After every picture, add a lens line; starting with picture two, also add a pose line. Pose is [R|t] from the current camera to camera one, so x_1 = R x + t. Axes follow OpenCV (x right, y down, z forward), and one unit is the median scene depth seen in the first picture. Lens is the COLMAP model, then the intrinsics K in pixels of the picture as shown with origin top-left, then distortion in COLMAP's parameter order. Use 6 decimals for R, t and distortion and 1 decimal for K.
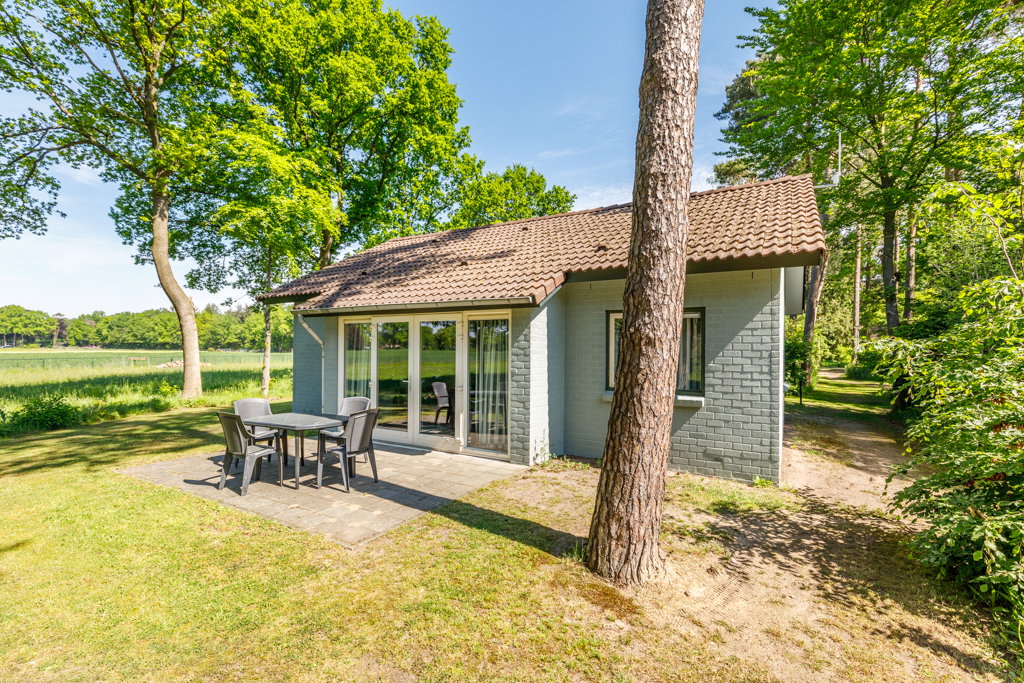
lens RADIAL K [[458.5, 0, 512.8], [0, 458.5, 348.0], [0, 0, 1]] dist [0.001047, 0.000356]
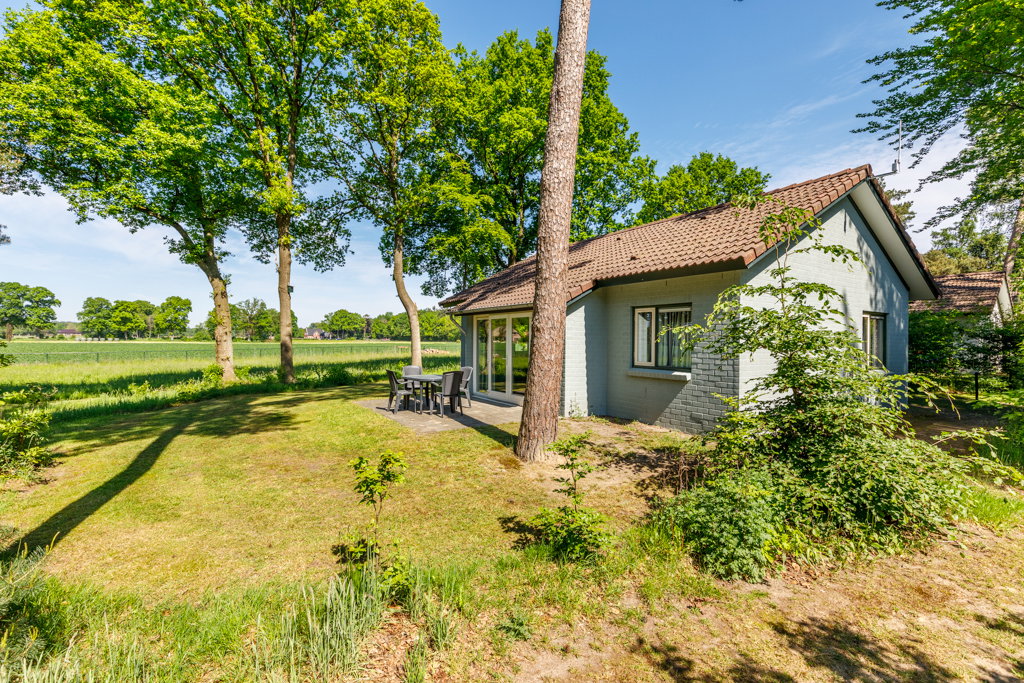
lens RADIAL K [[461.0, 0, 519.1], [0, 461.0, 340.6], [0, 0, 1]] dist [0.003098, 0.000633]
pose [[0.894102, -0.000030, -0.447864, 0.226116], [0.000299, 1.000000, 0.000531, 0.006483], [0.447864, -0.000609, 0.894102, -0.145423]]
